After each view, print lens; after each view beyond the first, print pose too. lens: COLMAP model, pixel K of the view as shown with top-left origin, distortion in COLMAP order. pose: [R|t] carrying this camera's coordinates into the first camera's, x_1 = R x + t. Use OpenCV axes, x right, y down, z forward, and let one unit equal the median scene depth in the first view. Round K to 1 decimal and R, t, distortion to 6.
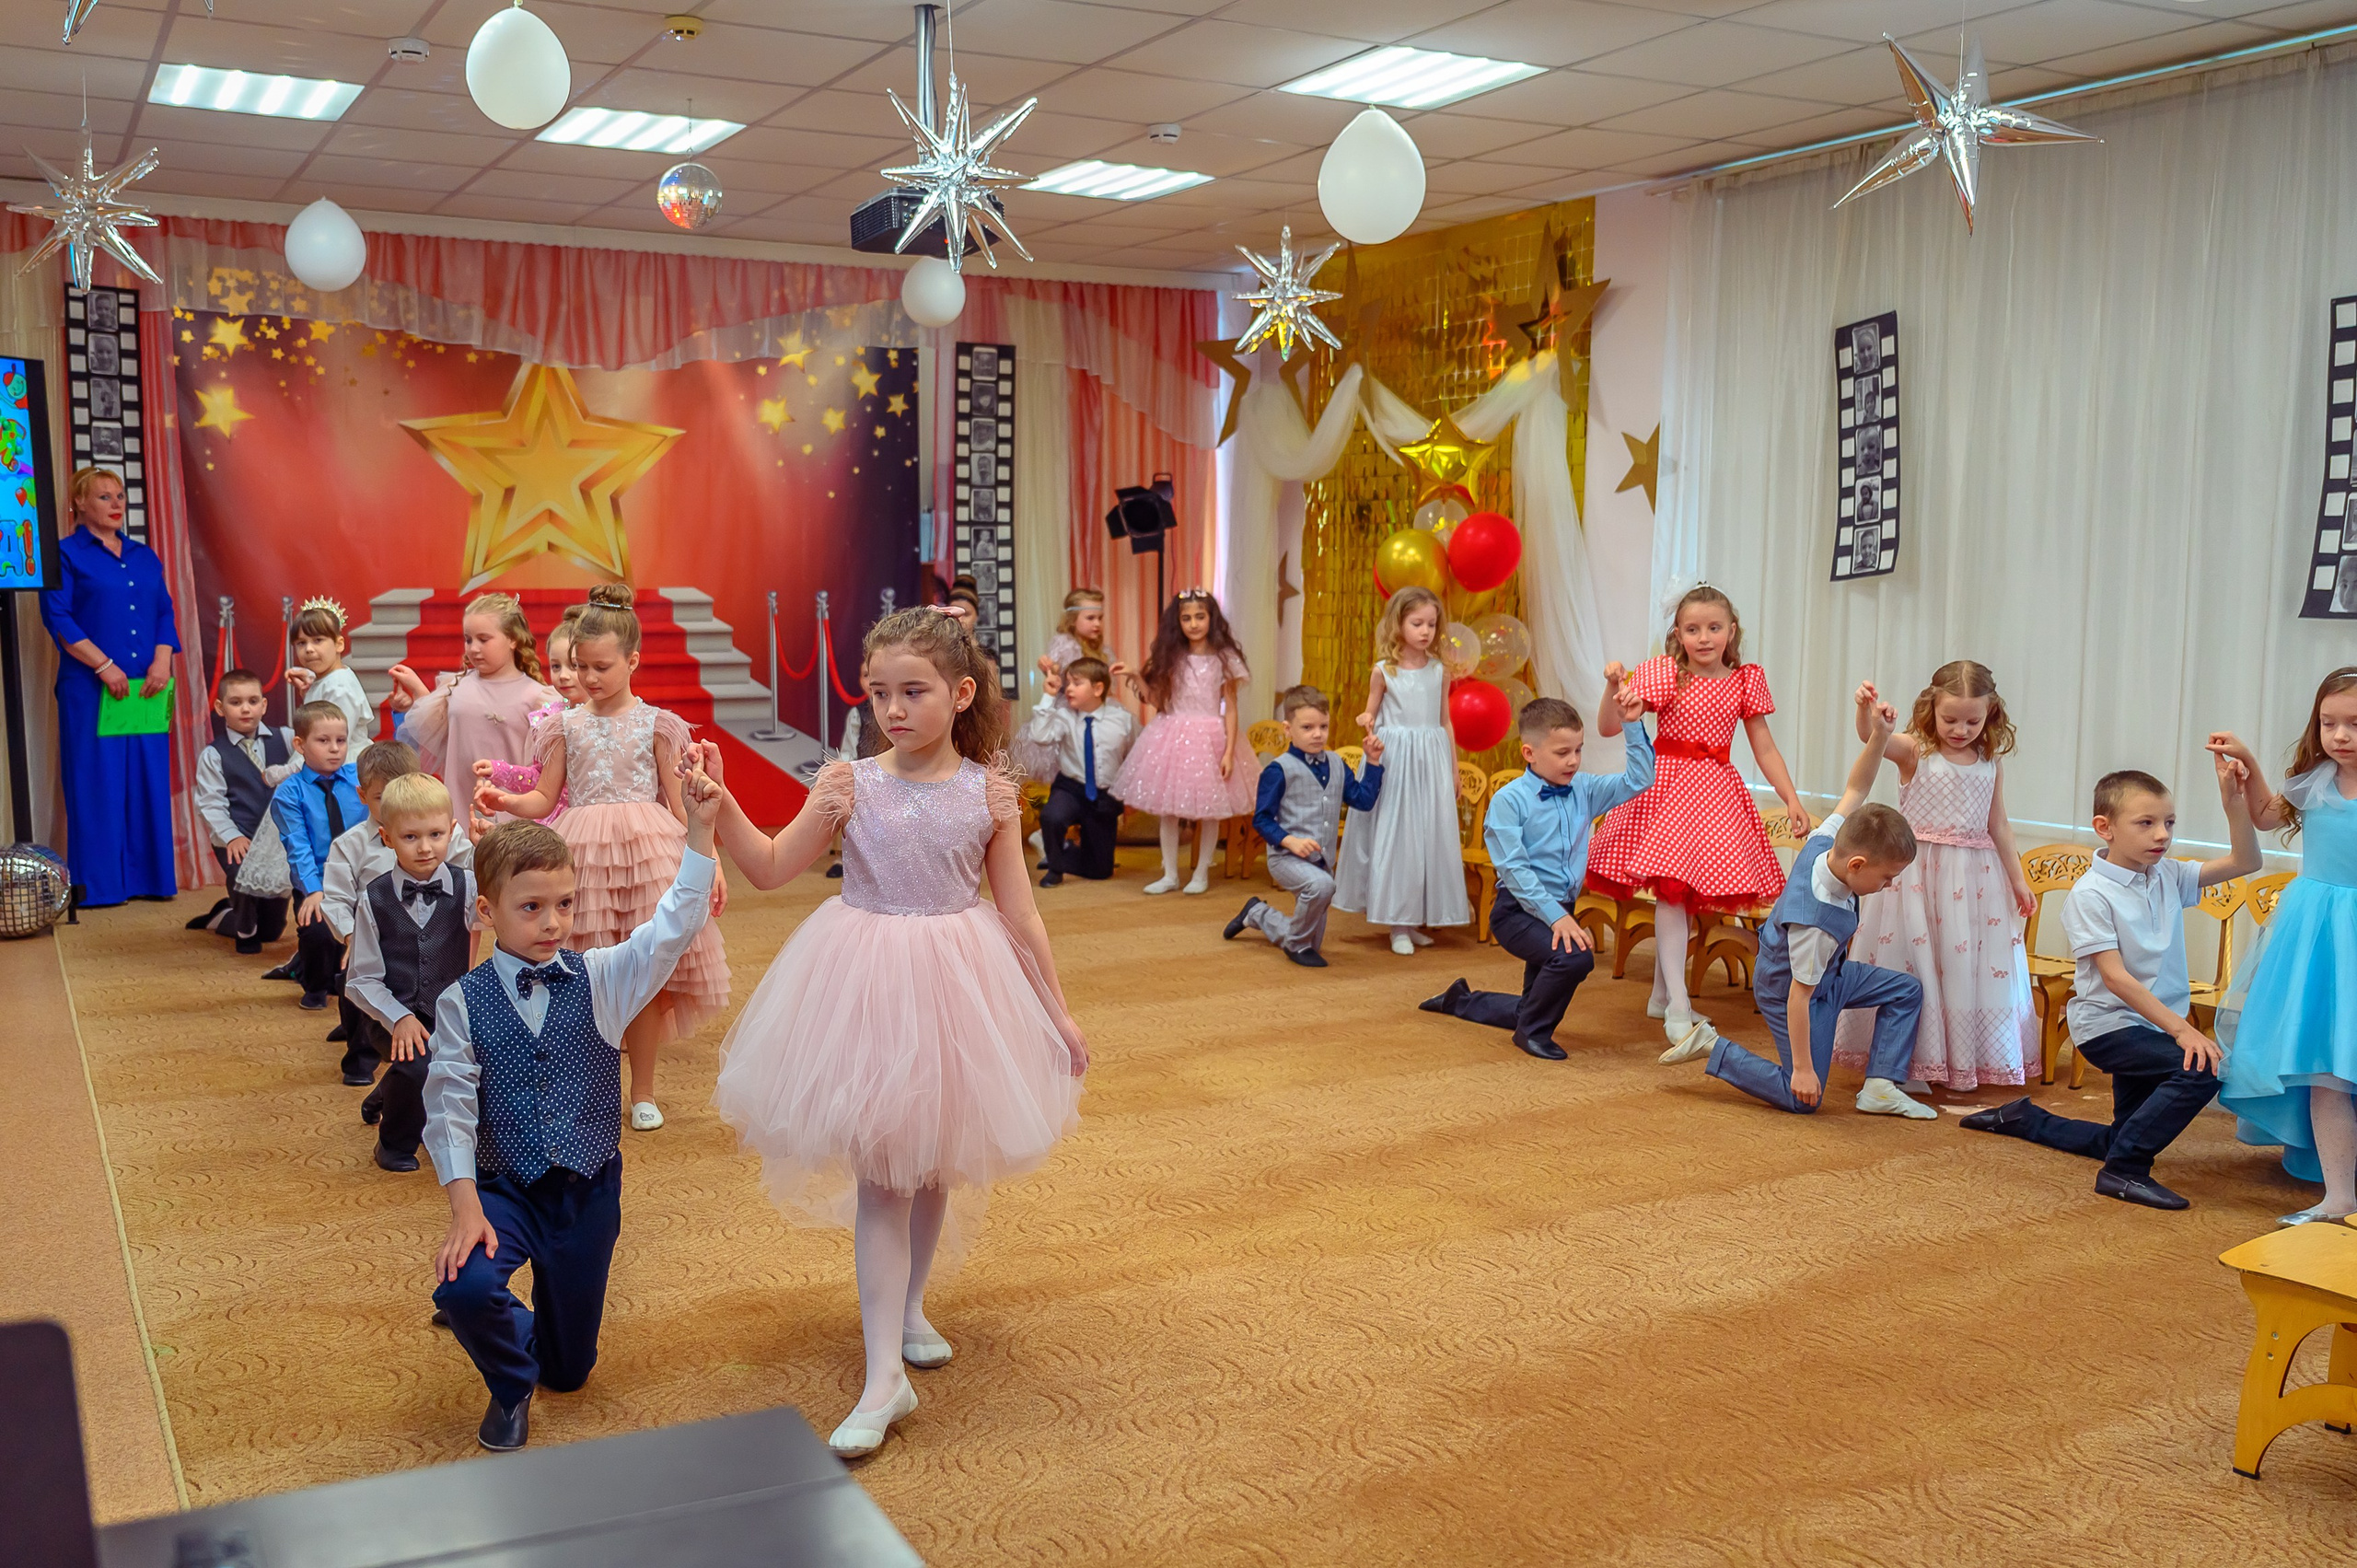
lens RADIAL K [[2091.6, 0, 1018.0], [0, 2091.6, 778.9], [0, 0, 1]] dist [-0.006758, 0.001149]
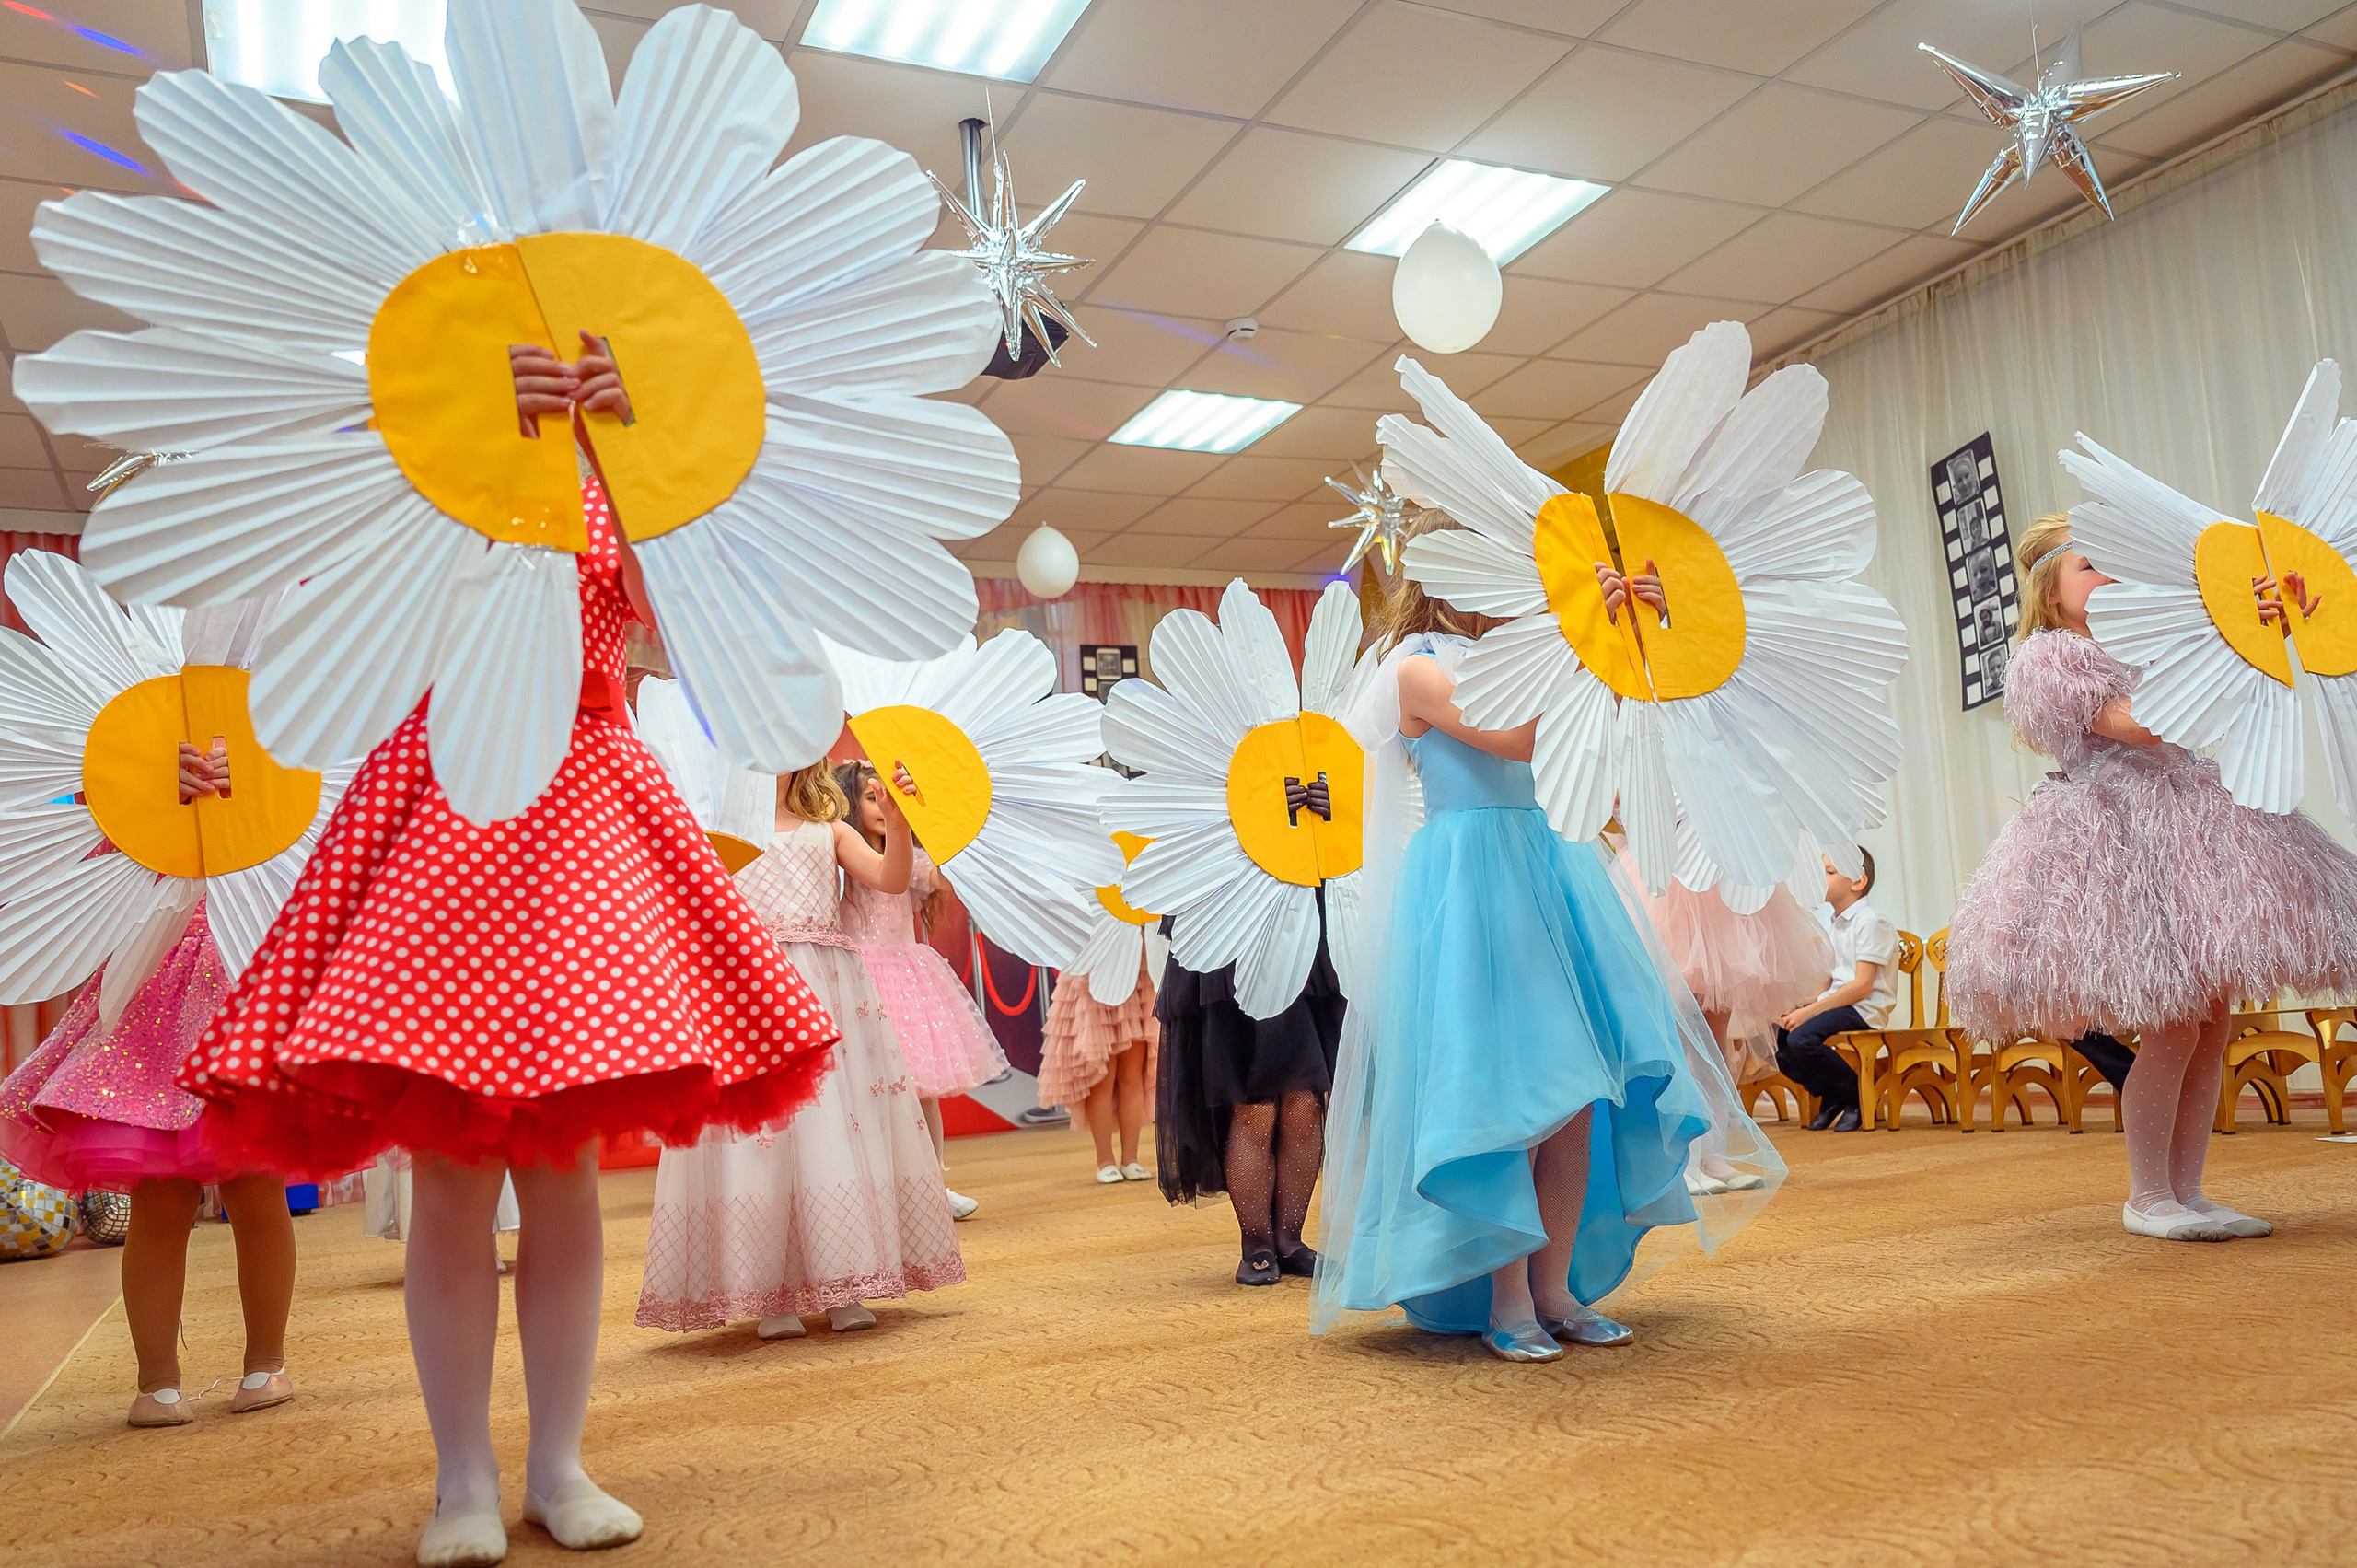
lens RADIAL K [[1794.9, 0, 1175.1], [0, 1794.9, 923.1], [0, 0, 1]] dist [-0.011243, 0.005506]
pose [[0.996622, -0.080812, -0.014649, 0.023985], [0.076870, 0.980651, -0.180042, 0.113402], [0.028915, 0.178308, 0.983550, 0.167189]]
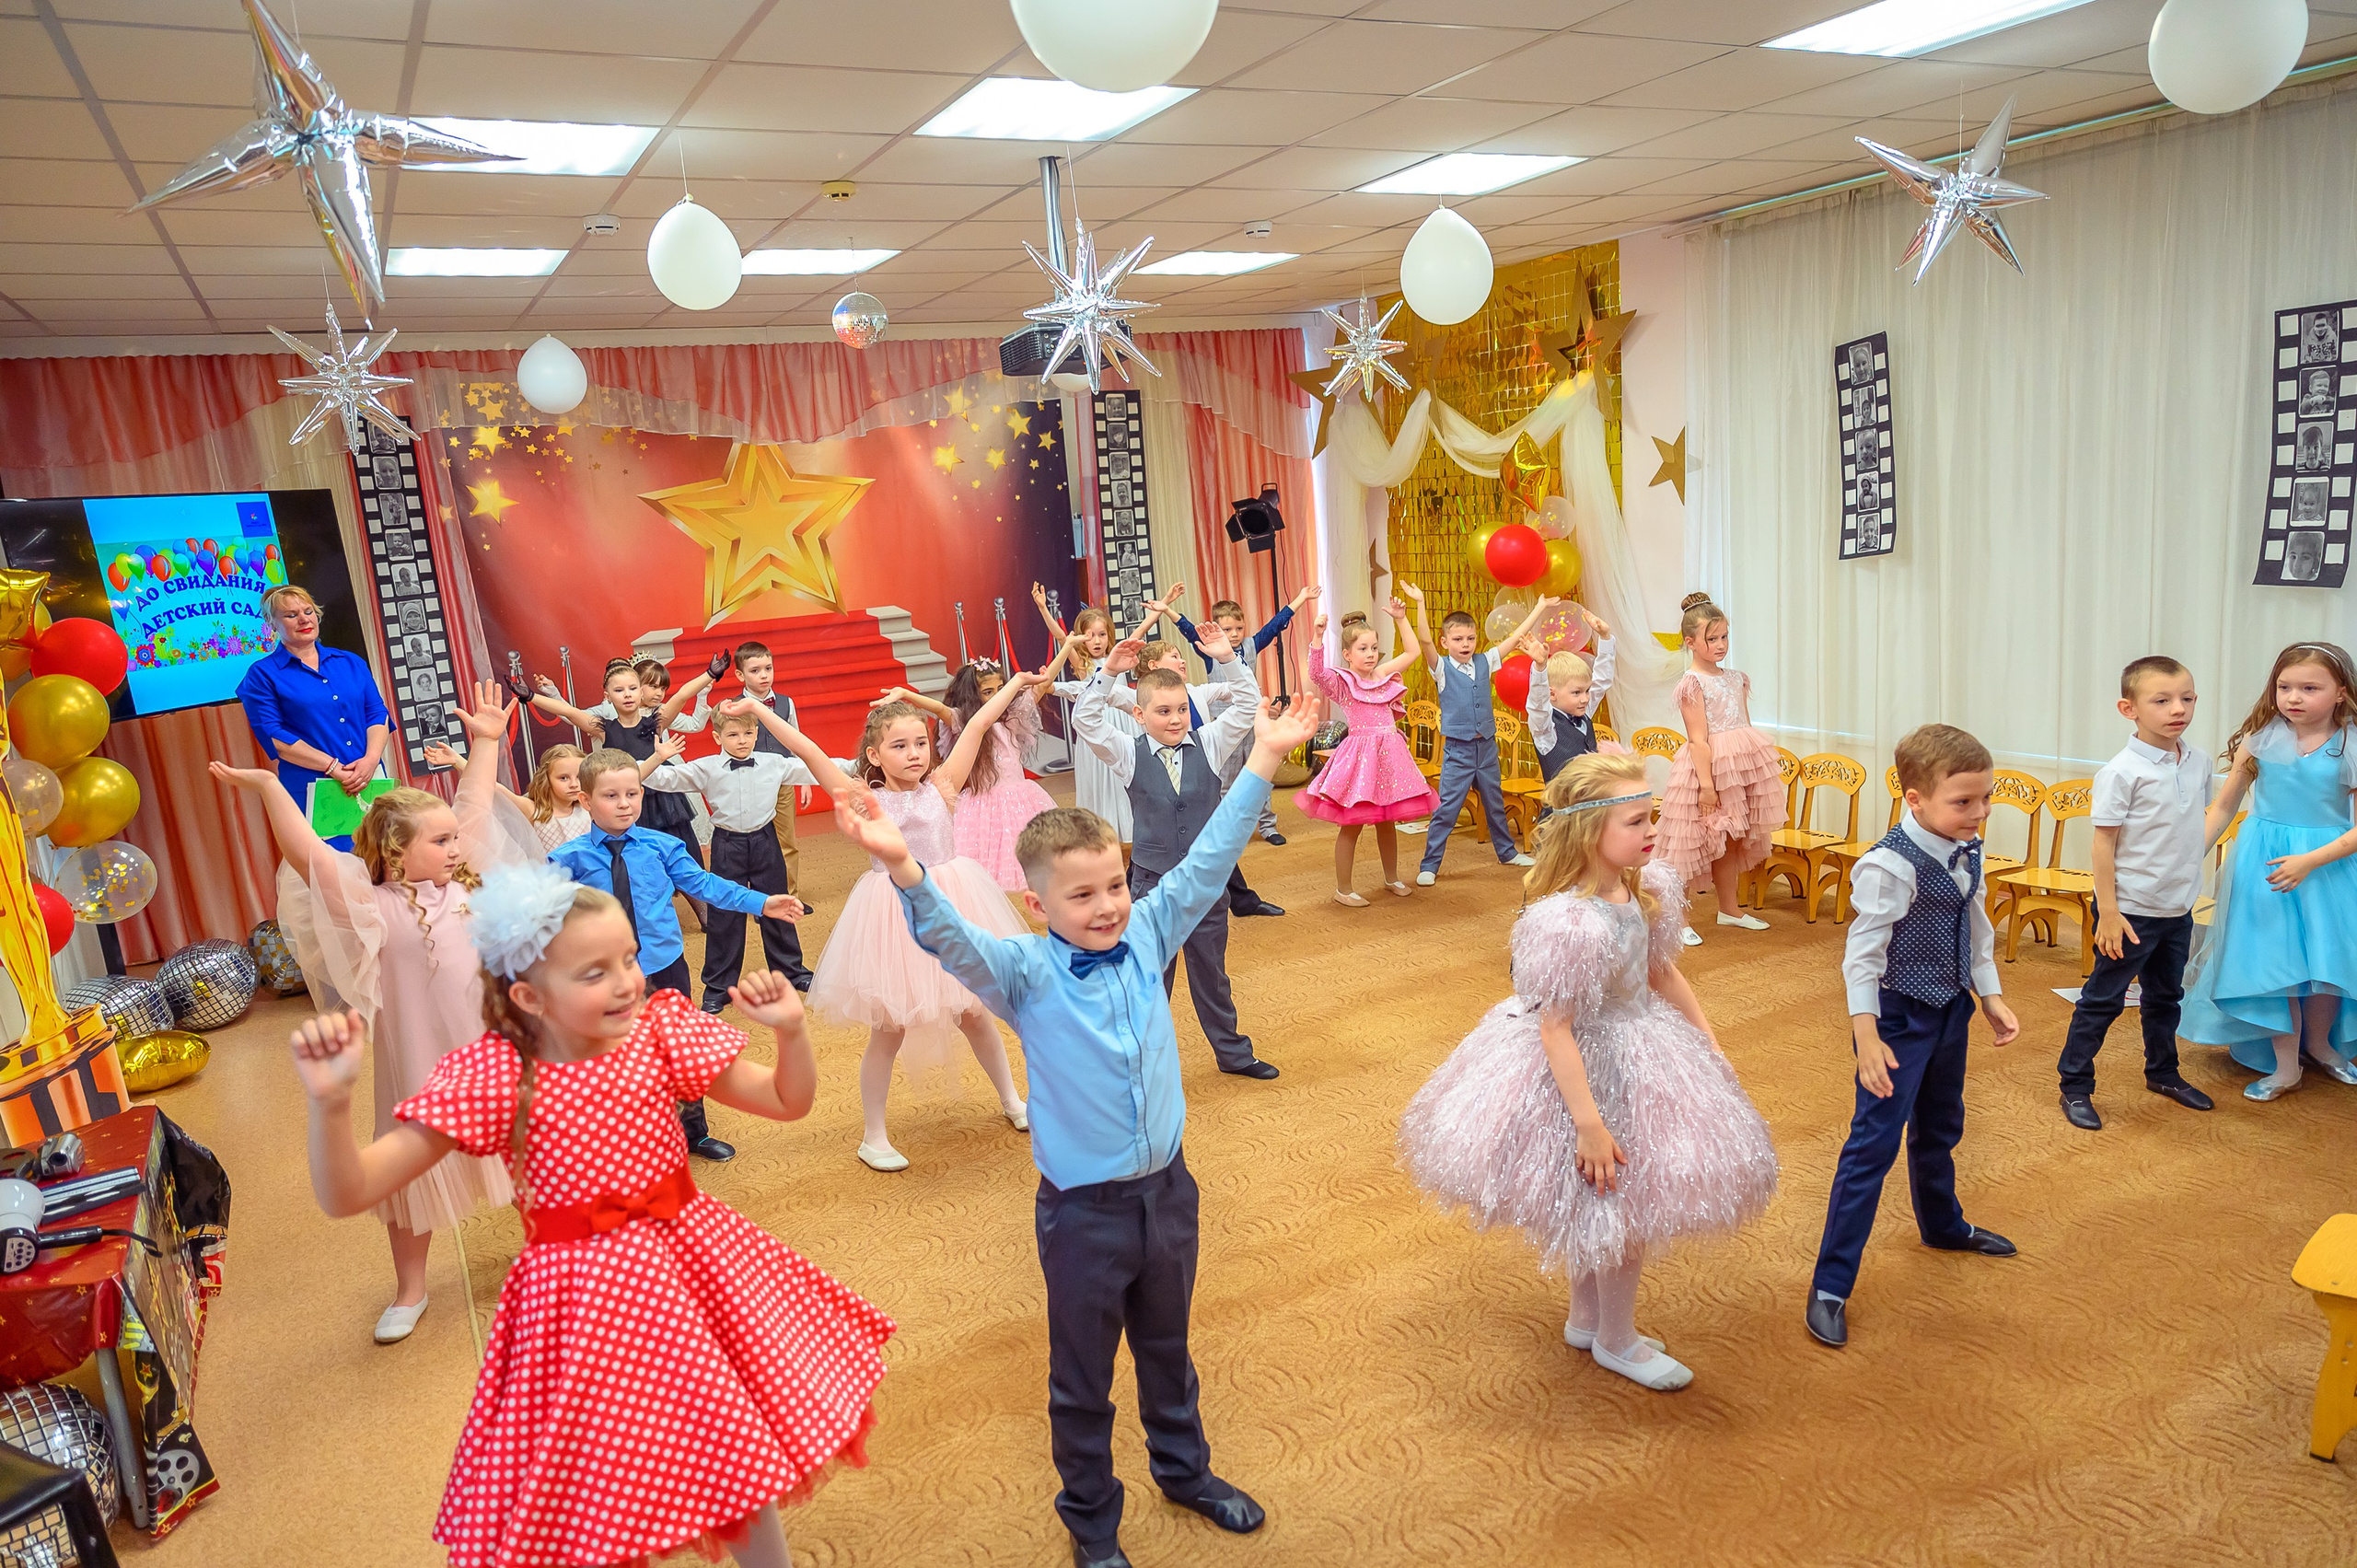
lens RADIAL K [[1598.0, 0, 1176.0], [0, 1598.0, 768.3], [0, 0, 1]] dist [0.002796, 0.001534]
pose [[0.996254, -0.086228, 0.006576, -0.006694], [0.085446, 0.993220, 0.078826, -0.073407], [-0.013329, -0.077968, 0.996867, 0.072171]]
